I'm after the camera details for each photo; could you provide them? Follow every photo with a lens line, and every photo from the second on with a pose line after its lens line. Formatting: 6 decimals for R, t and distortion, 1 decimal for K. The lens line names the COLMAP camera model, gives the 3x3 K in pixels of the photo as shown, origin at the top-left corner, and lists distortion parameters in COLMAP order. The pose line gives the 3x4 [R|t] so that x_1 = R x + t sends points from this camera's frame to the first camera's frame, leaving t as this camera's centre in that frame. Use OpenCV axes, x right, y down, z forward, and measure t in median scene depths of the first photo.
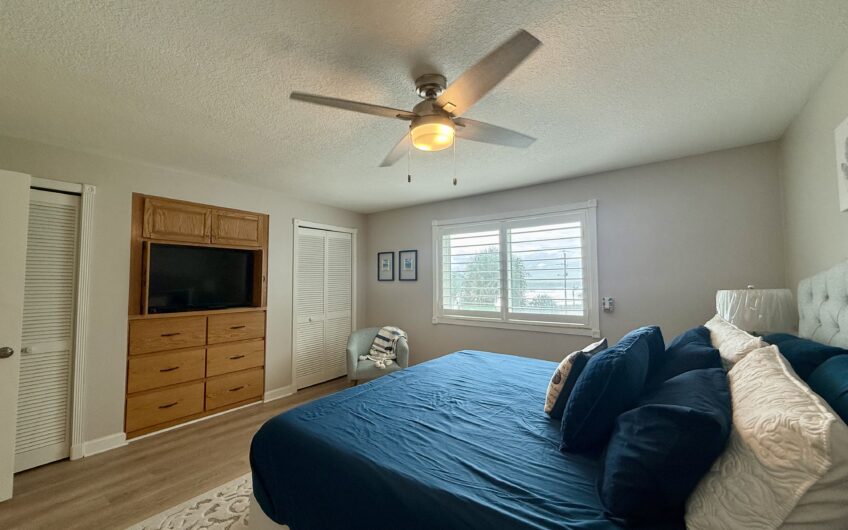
lens RADIAL K [[339.2, 0, 423.6], [0, 339.2, 266.9], [0, 0, 1]] dist [-0.000680, 0.000198]
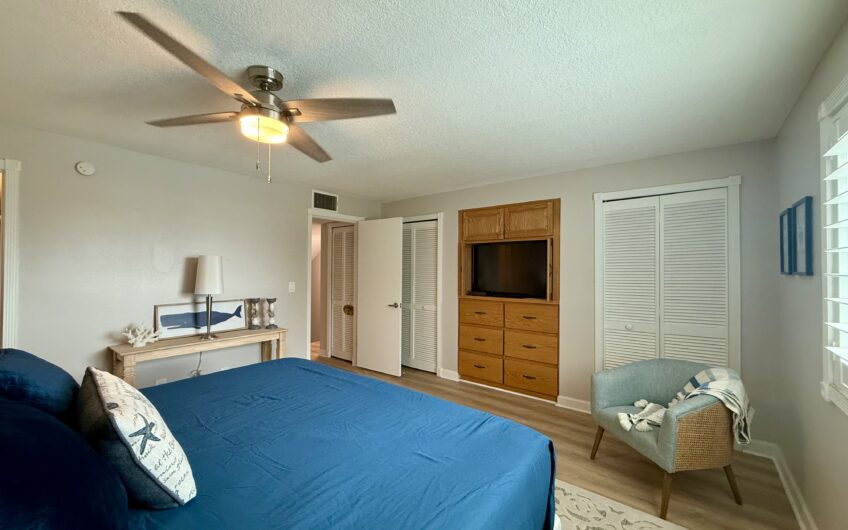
lens RADIAL K [[333.6, 0, 420.9], [0, 333.6, 268.5], [0, 0, 1]] dist [-0.000824, -0.000012]
pose [[-0.031735, 0.000757, -0.999496, 0.447366], [0.038622, 0.999254, -0.000470, 0.018077], [0.998750, -0.038618, -0.031740, 0.687149]]
